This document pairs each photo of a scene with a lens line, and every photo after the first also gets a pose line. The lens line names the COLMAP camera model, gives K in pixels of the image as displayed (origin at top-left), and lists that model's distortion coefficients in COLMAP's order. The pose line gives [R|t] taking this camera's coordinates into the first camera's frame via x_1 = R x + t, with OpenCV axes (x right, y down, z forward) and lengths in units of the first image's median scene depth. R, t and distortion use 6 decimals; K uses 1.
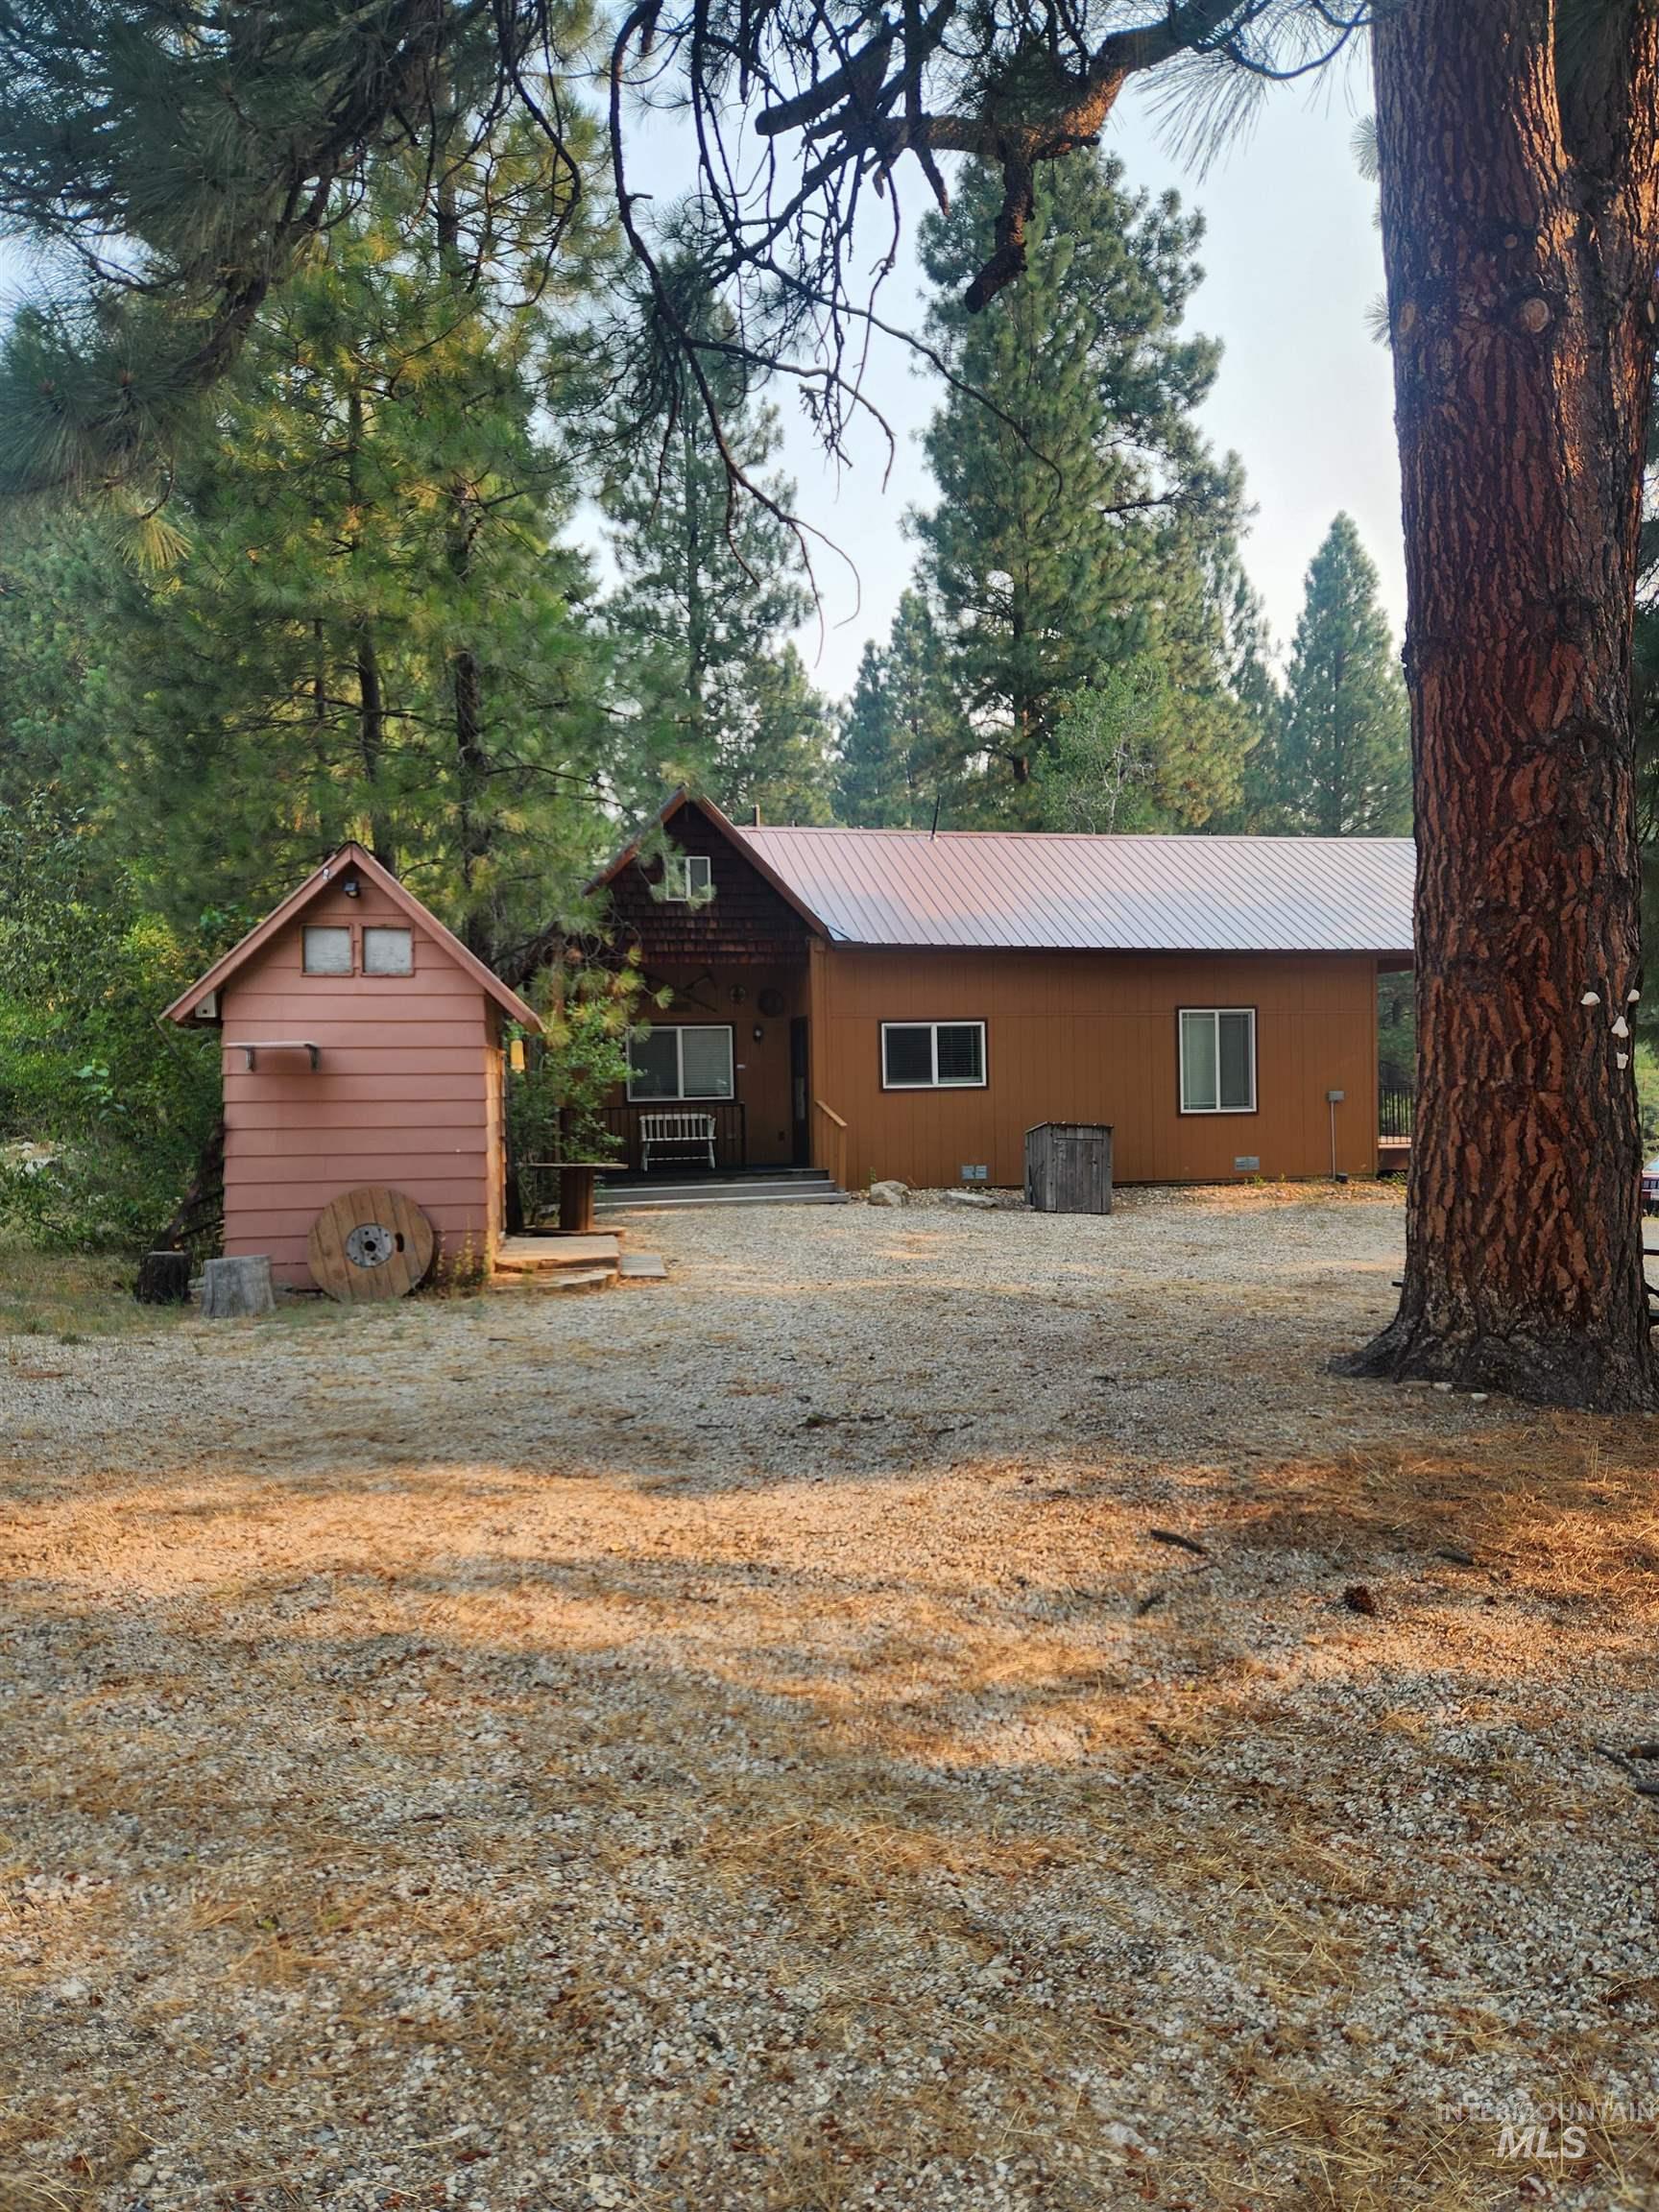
lens RADIAL K [[1474.0, 0, 832.6], [0, 1474.0, 1096.7], [0, 0, 1]] dist [0.028640, -0.000289]
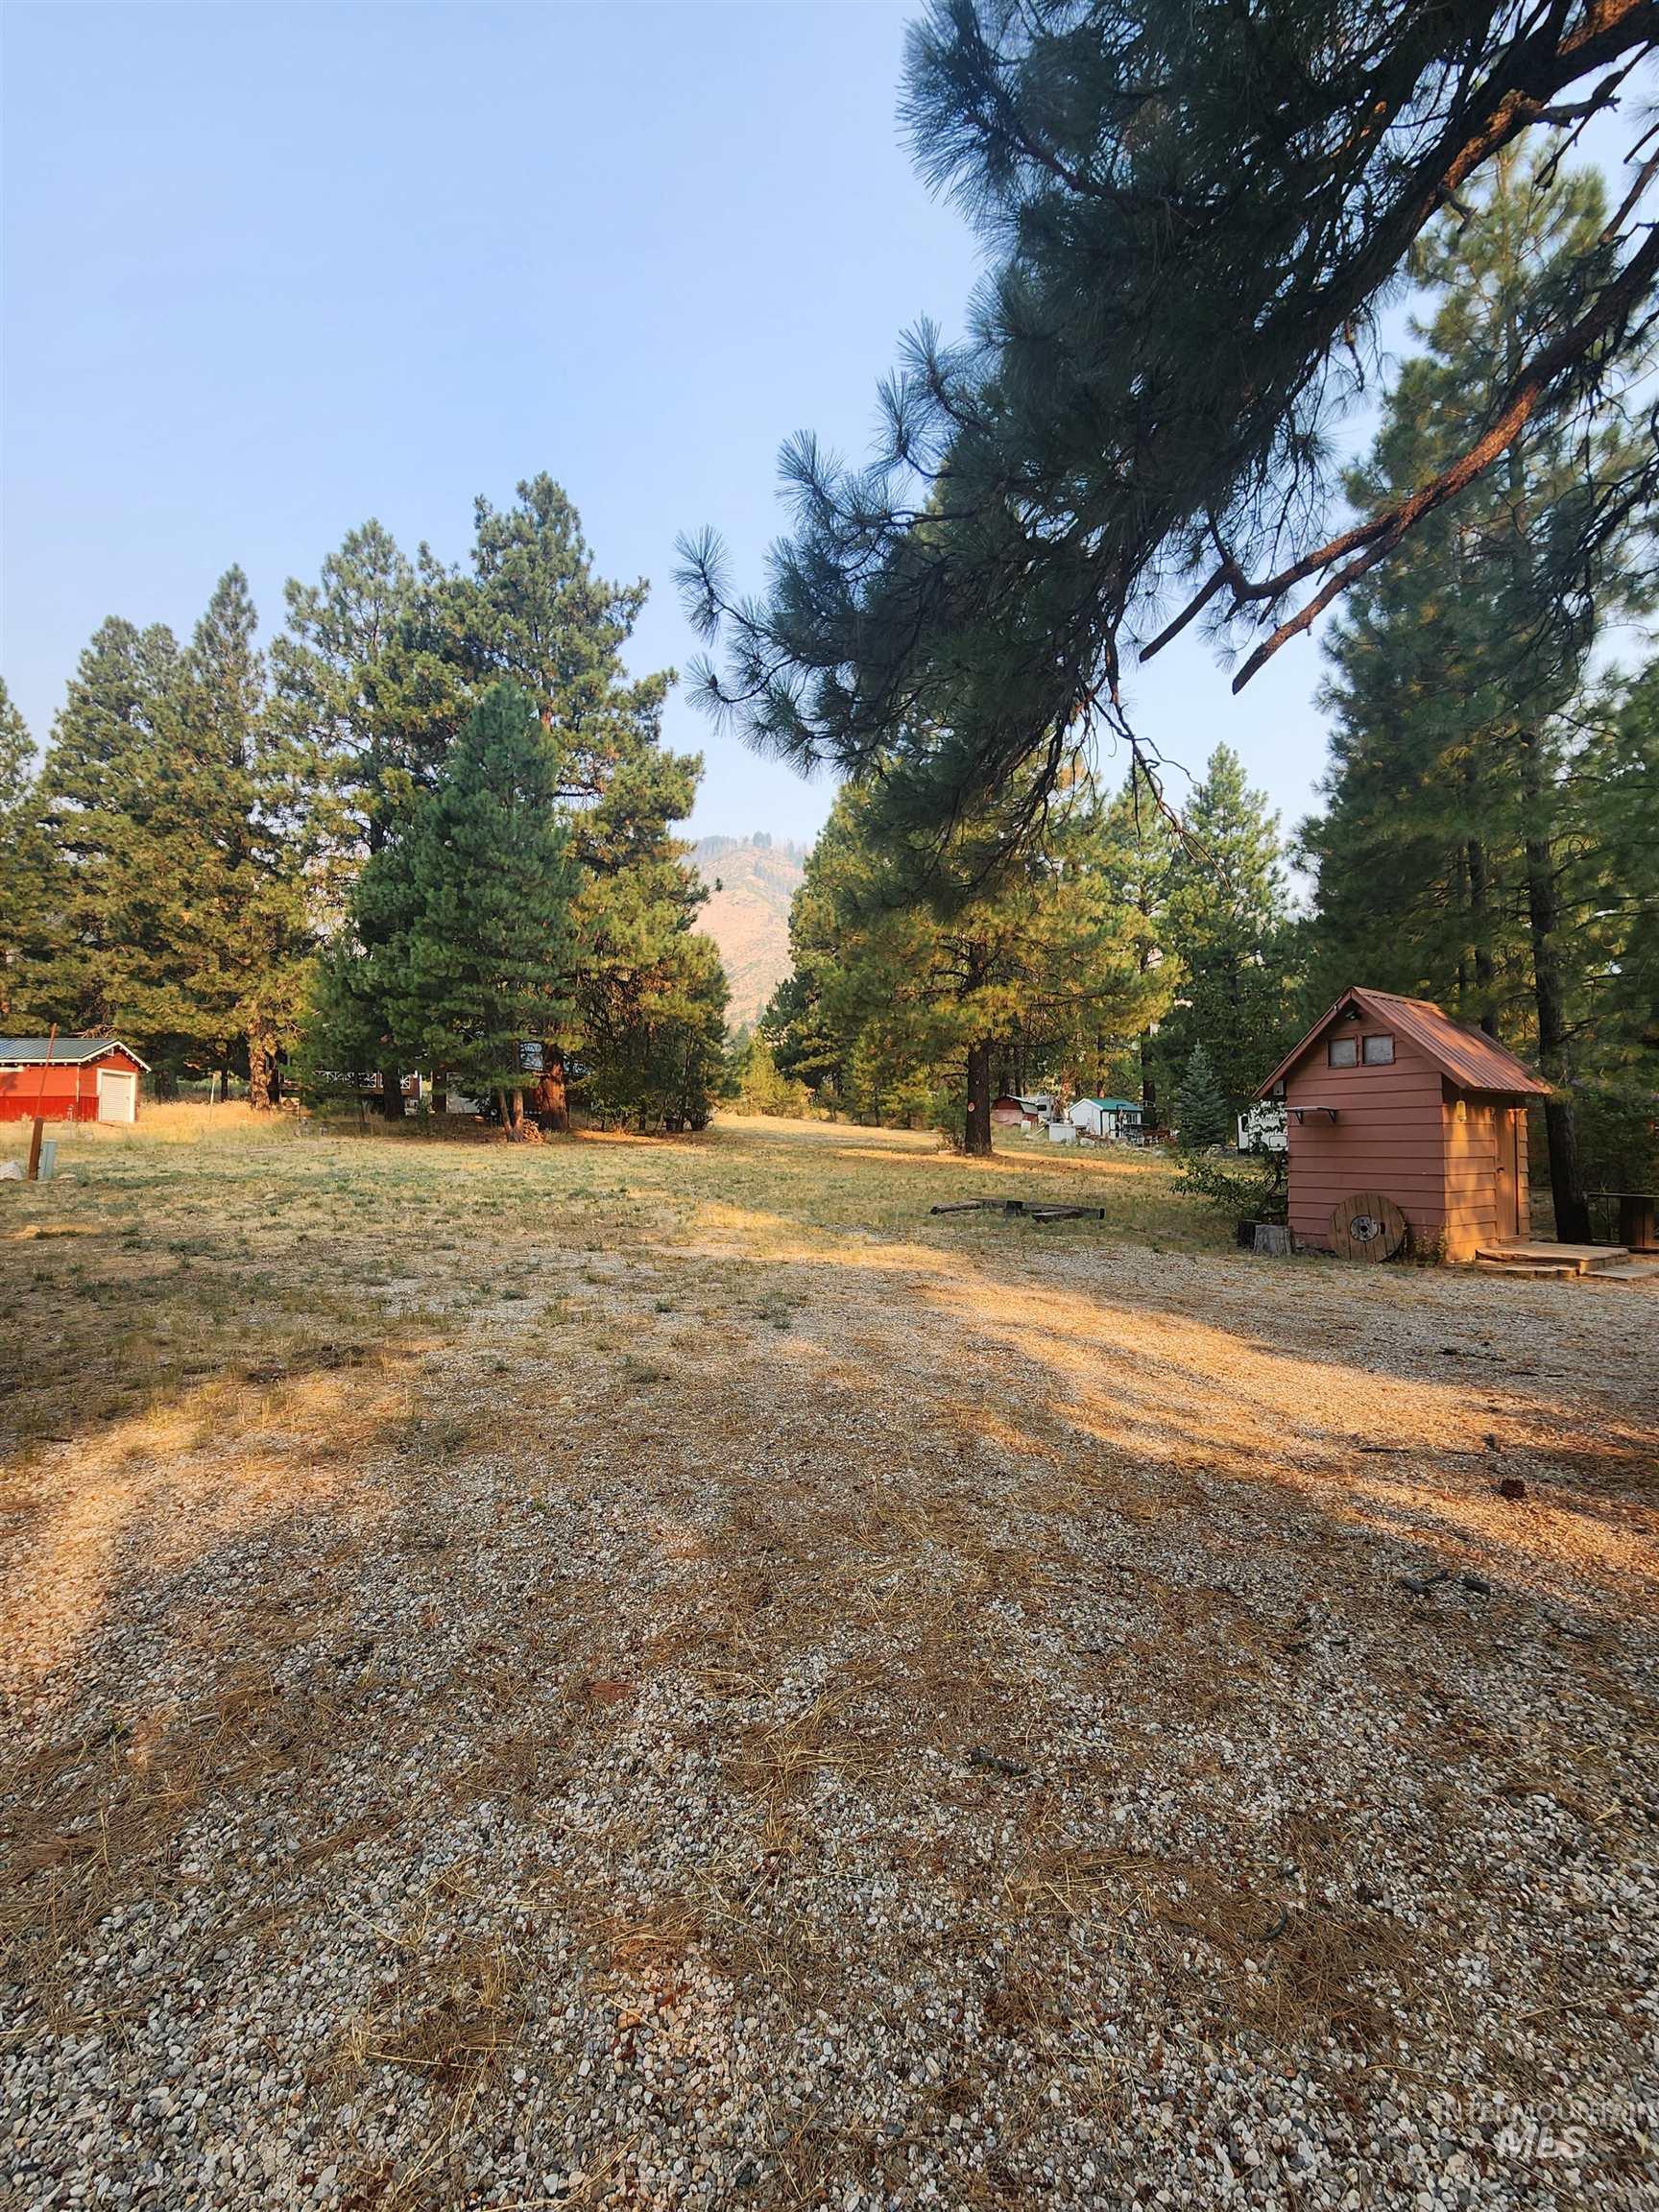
lens RADIAL K [[903.6, 0, 834.7], [0, 903.6, 1115.1], [0, 0, 1]] dist [0.000467, -0.001821]
pose [[0.416336, -0.026661, -0.908820, 0.748913], [-0.008636, 0.999409, -0.033274, 0.027132], [0.909170, 0.021701, 0.415860, 0.076538]]
